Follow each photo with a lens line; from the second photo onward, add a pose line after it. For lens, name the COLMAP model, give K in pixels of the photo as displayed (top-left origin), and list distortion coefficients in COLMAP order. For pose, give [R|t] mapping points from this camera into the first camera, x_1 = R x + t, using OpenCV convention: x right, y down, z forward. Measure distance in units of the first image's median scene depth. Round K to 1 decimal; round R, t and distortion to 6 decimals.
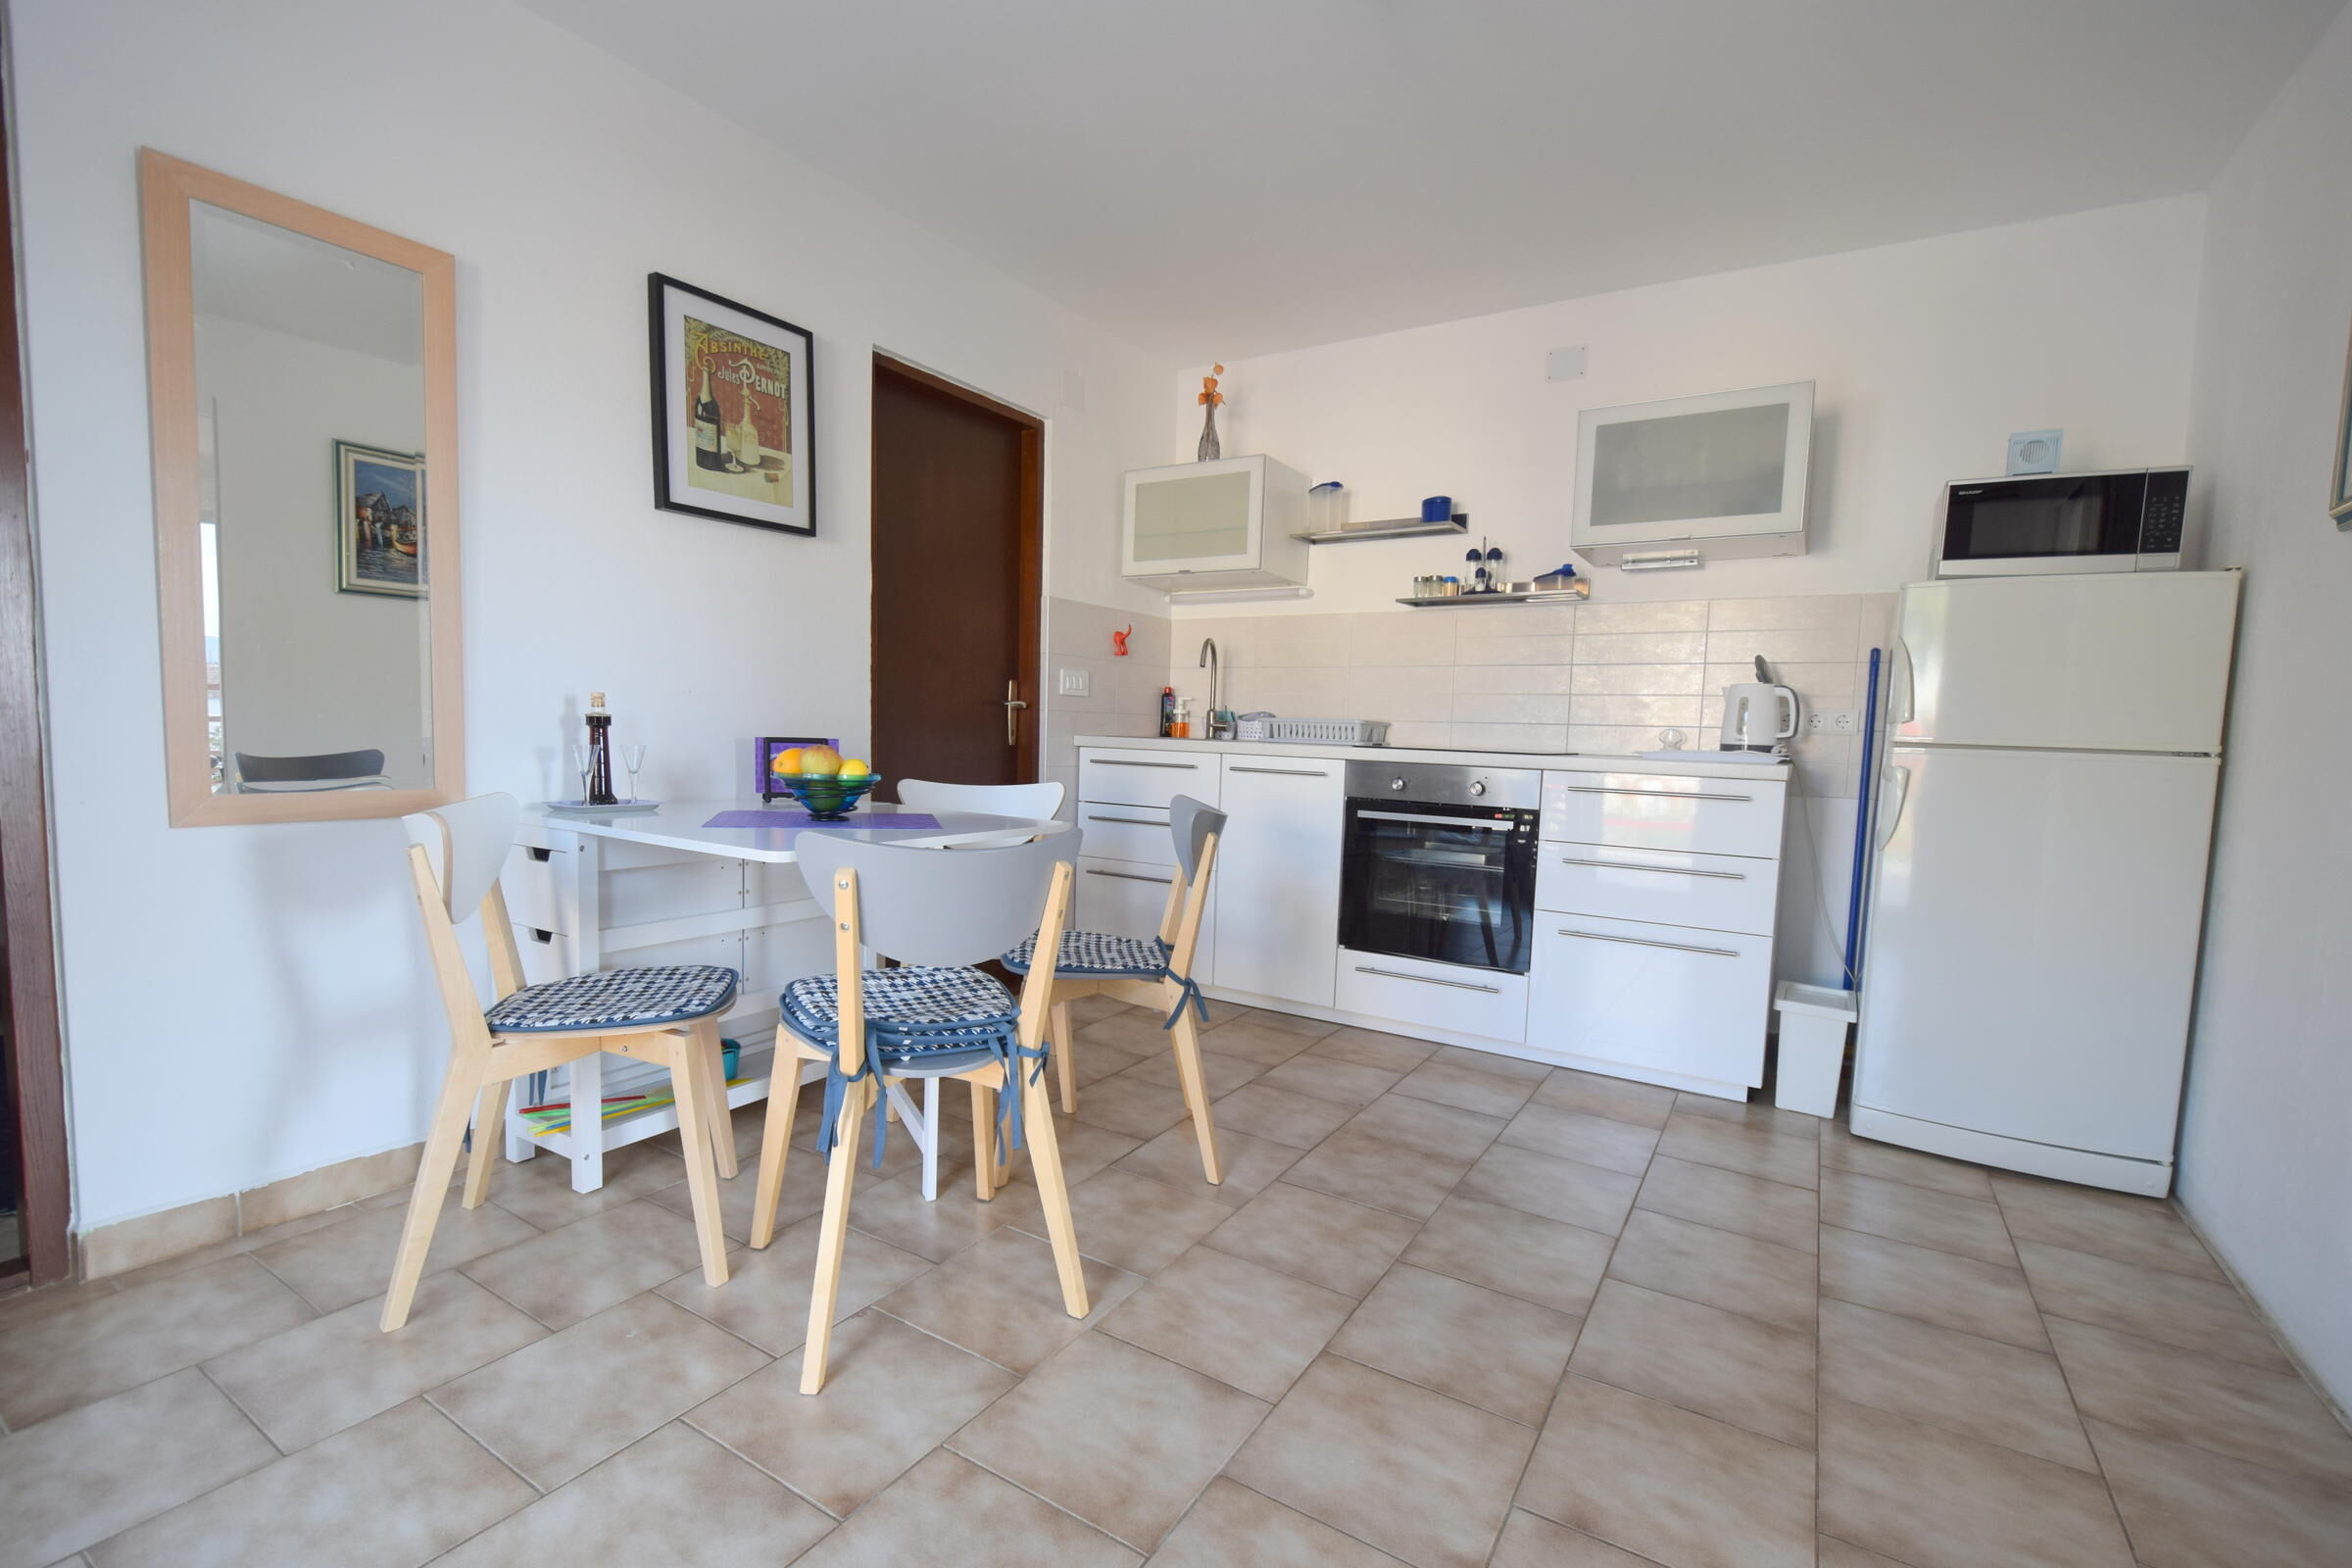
lens RADIAL K [[1029.4, 0, 1171.3], [0, 1029.4, 816.9], [0, 0, 1]] dist [0.000780, -0.002872]
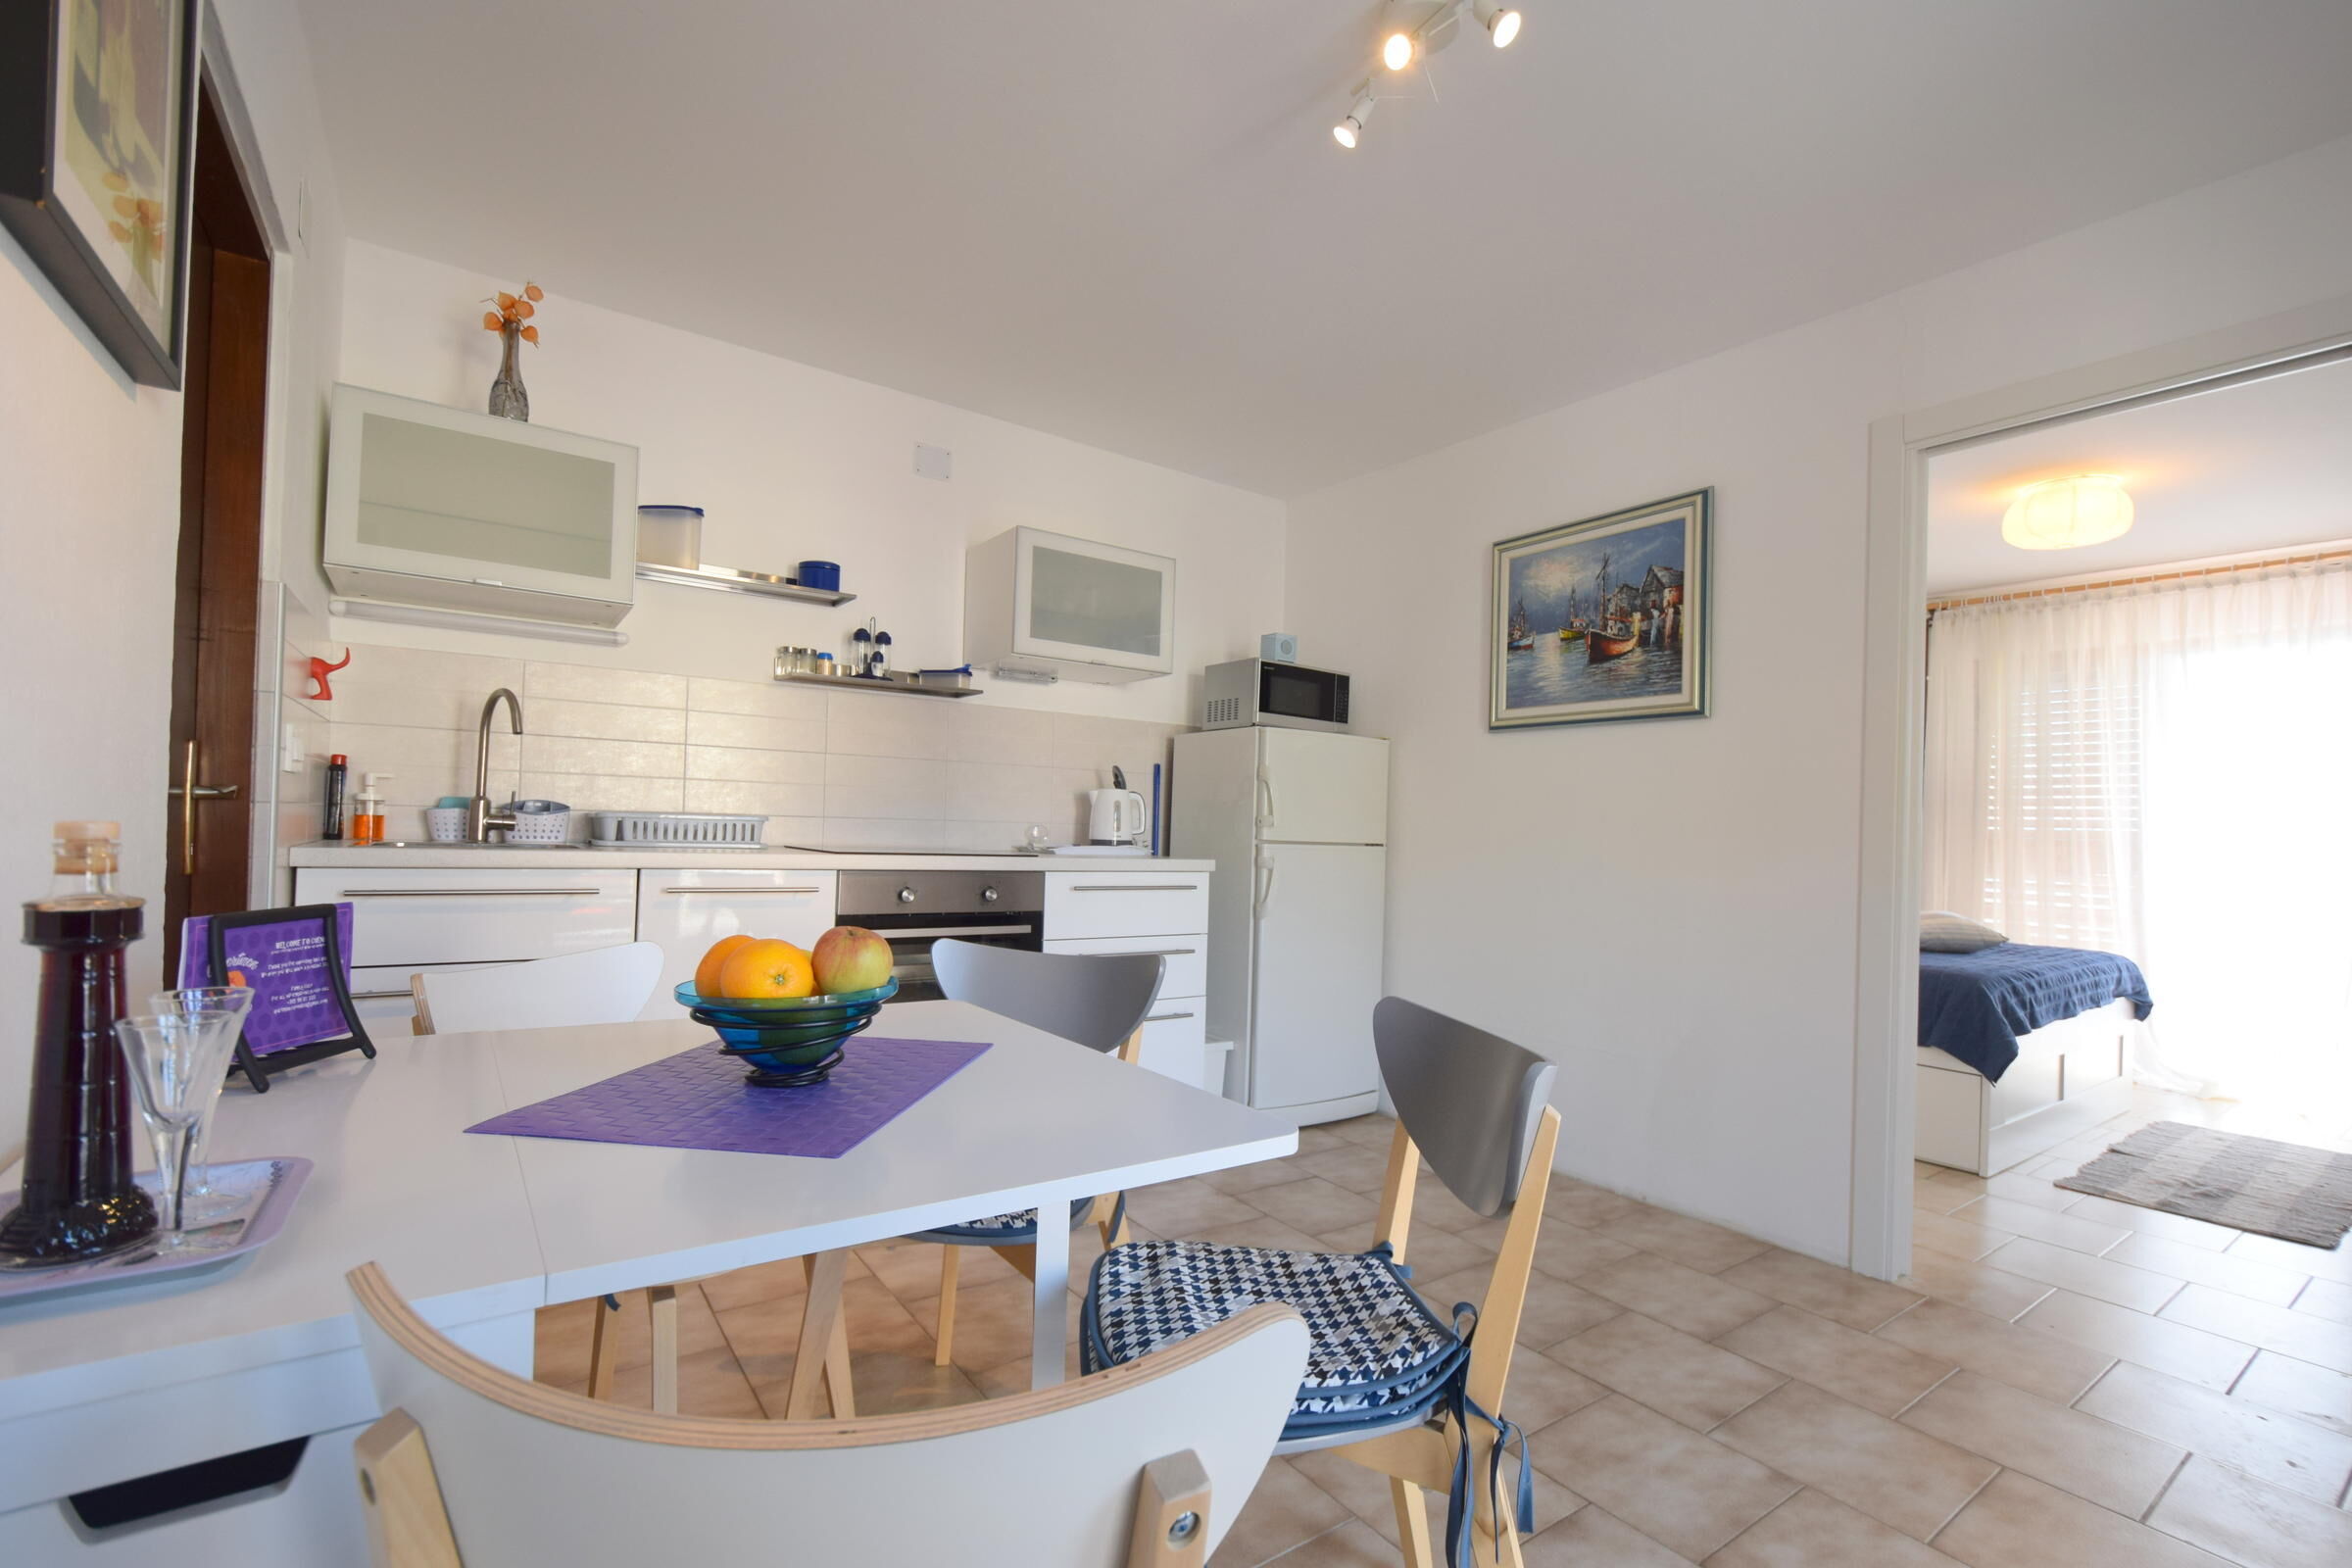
lens RADIAL K [[1029.4, 0, 1186.2], [0, 1029.4, 820.3], [0, 0, 1]] dist [0.000780, -0.002872]
pose [[0.379200, -0.012887, 0.925225, -0.475413], [0.060480, 0.998110, -0.010885, -0.068841], [-0.923336, 0.060085, 0.379262, 0.431029]]
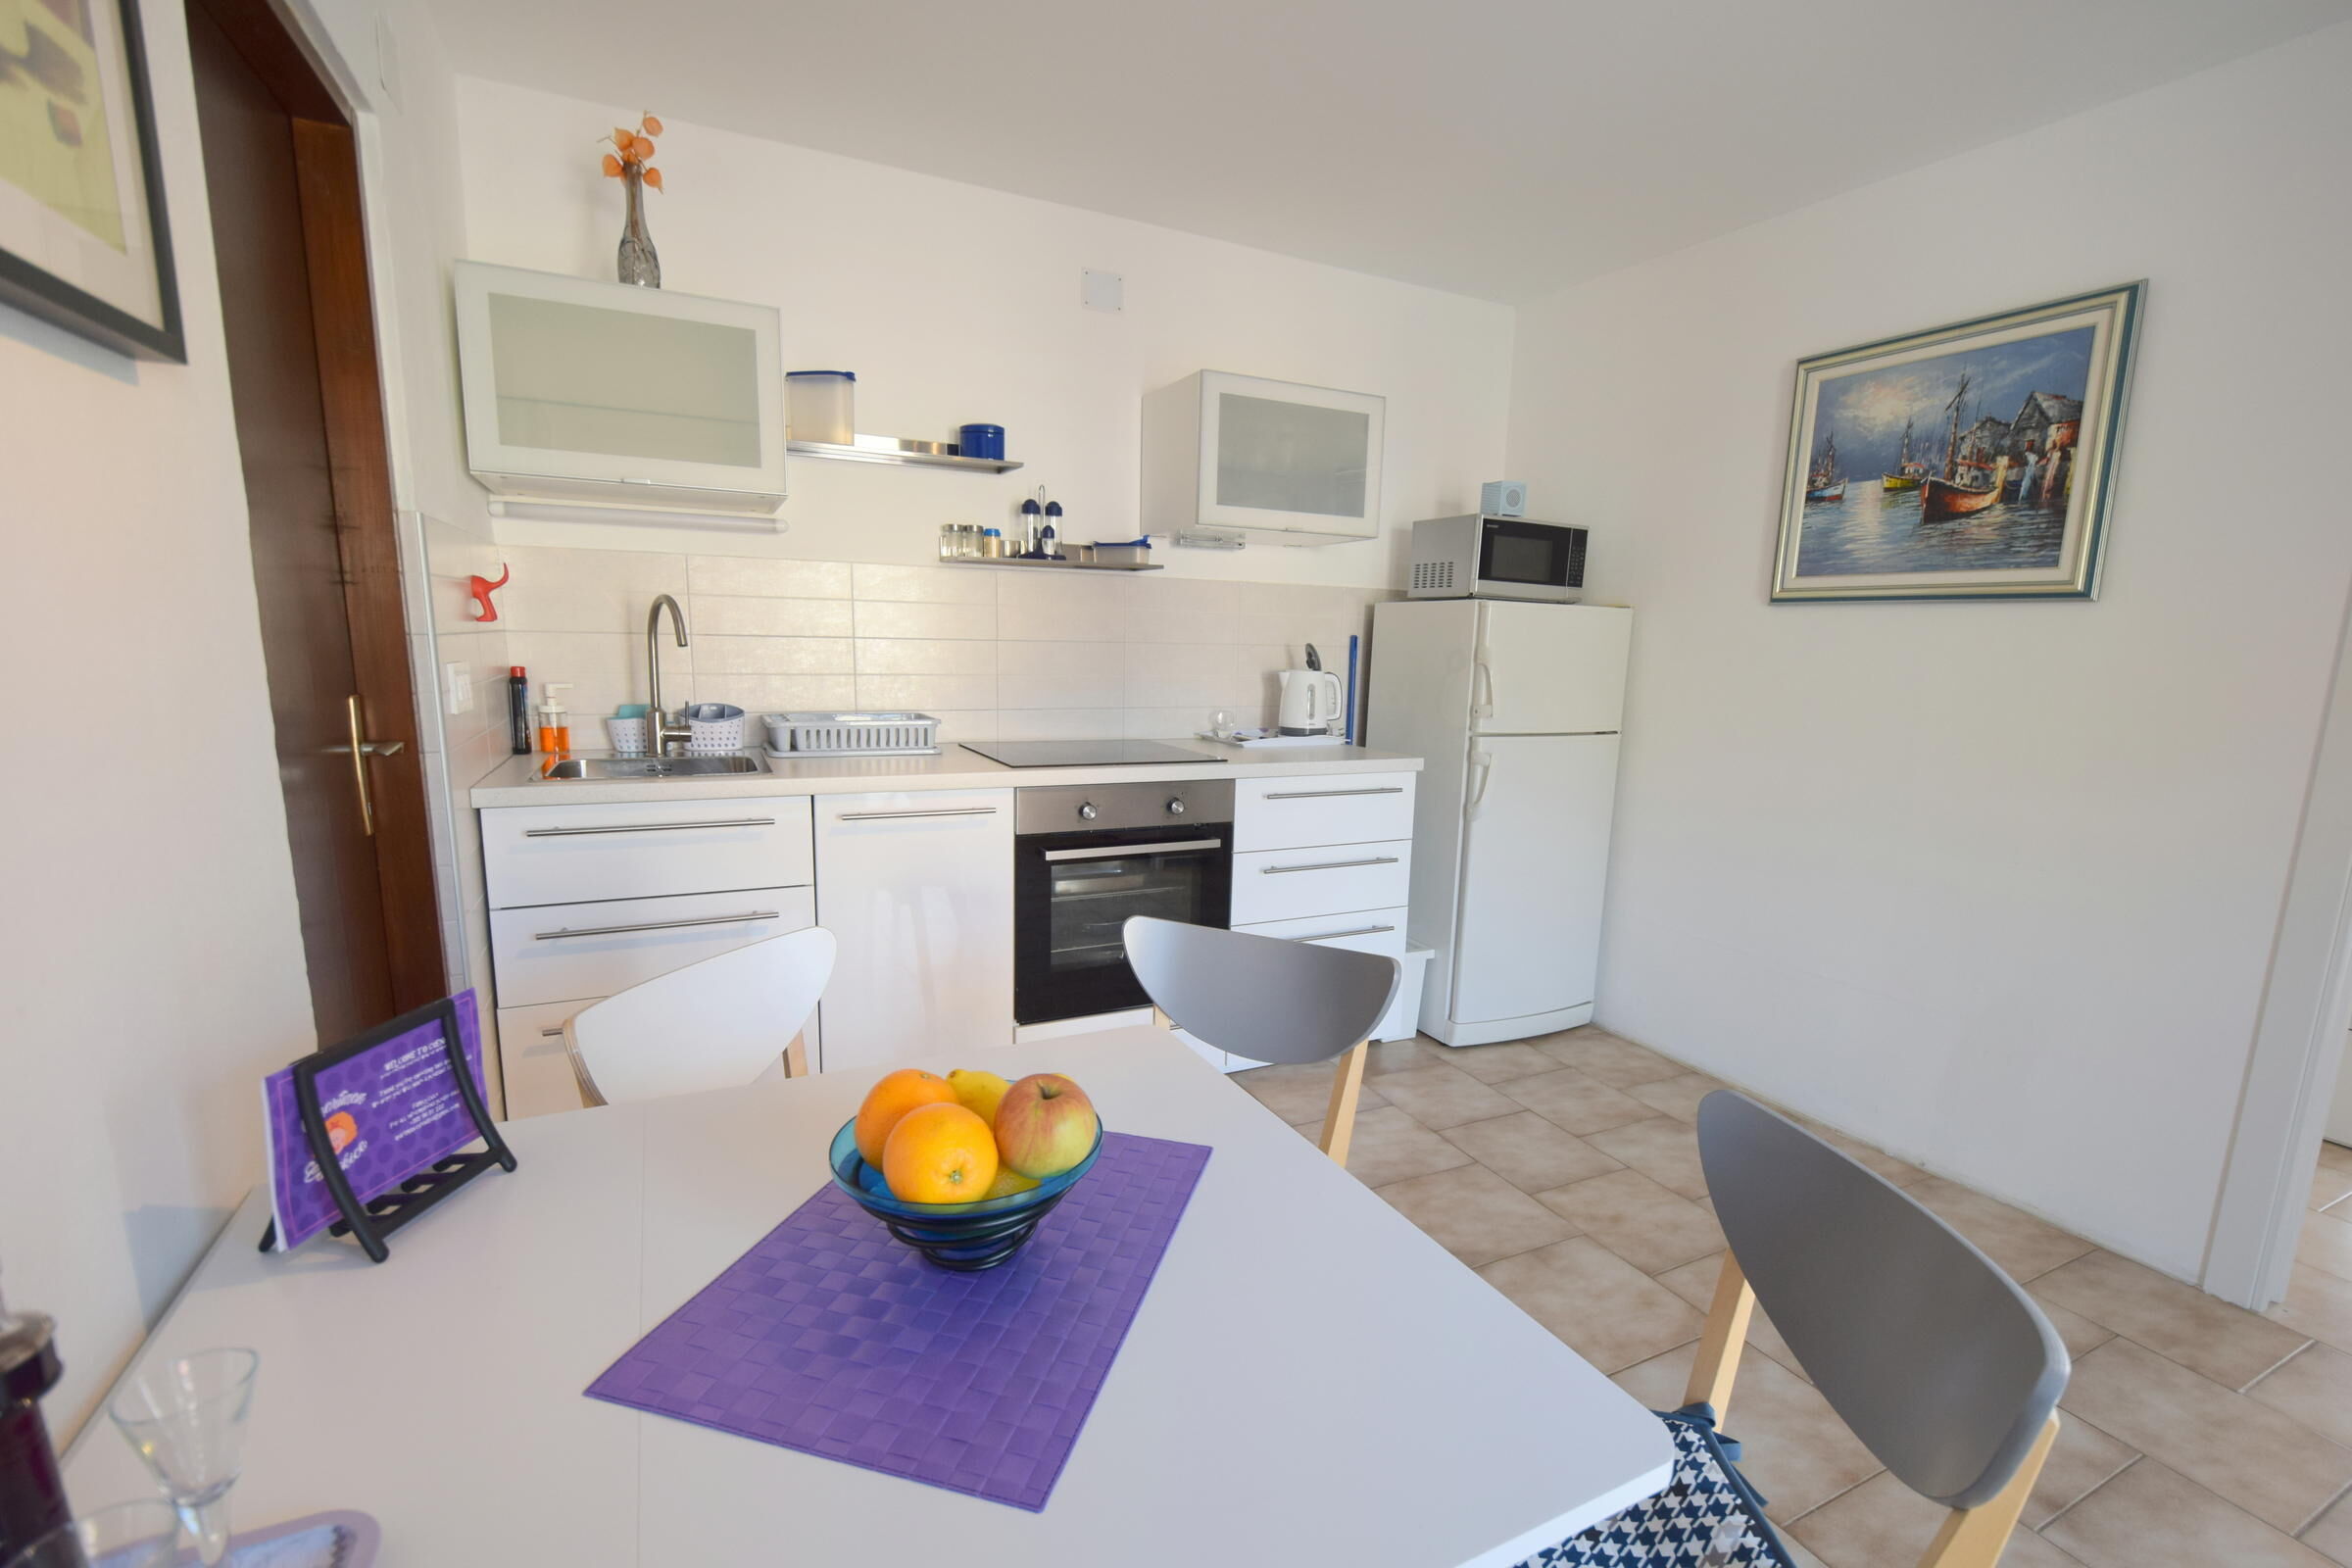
lens RADIAL K [[1029.4, 0, 1183.8], [0, 1029.4, 819.6], [0, 0, 1]] dist [0.000780, -0.002872]
pose [[0.522348, -0.168674, 0.835884, -0.394275], [0.064020, 0.985232, 0.158805, -0.142460], [-0.850326, -0.029438, 0.525432, 0.496811]]
